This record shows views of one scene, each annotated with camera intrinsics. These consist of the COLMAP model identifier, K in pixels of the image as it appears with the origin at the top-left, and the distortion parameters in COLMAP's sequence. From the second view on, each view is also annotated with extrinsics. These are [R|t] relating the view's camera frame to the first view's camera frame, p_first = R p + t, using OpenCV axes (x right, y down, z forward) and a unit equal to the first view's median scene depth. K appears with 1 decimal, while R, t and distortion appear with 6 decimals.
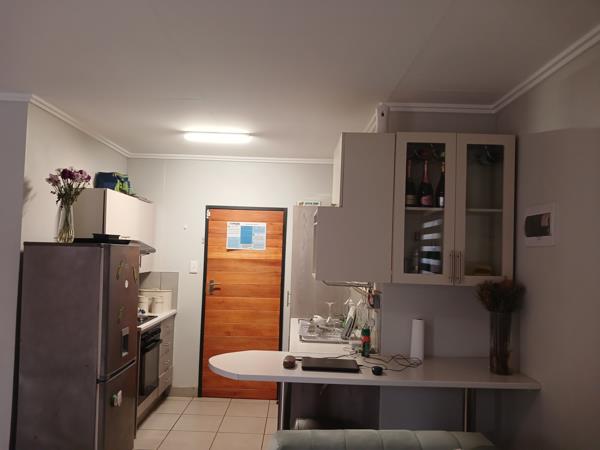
lens RADIAL K [[478.2, 0, 299.9], [0, 478.2, 225.8], [0, 0, 1]] dist [0.028614, -0.036769]
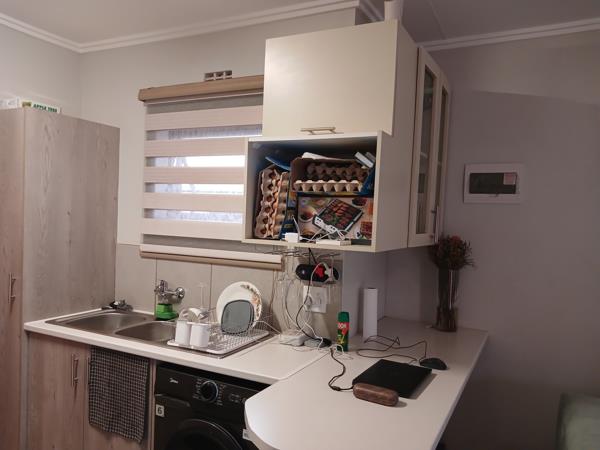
lens RADIAL K [[478.2, 0, 300.9], [0, 478.2, 226.6], [0, 0, 1]] dist [0.028614, -0.036769]
pose [[0.436442, -0.031371, 0.899185, -0.348364], [-0.073230, 0.994838, 0.070252, 0.028165], [-0.896747, -0.096508, 0.431892, 0.512598]]
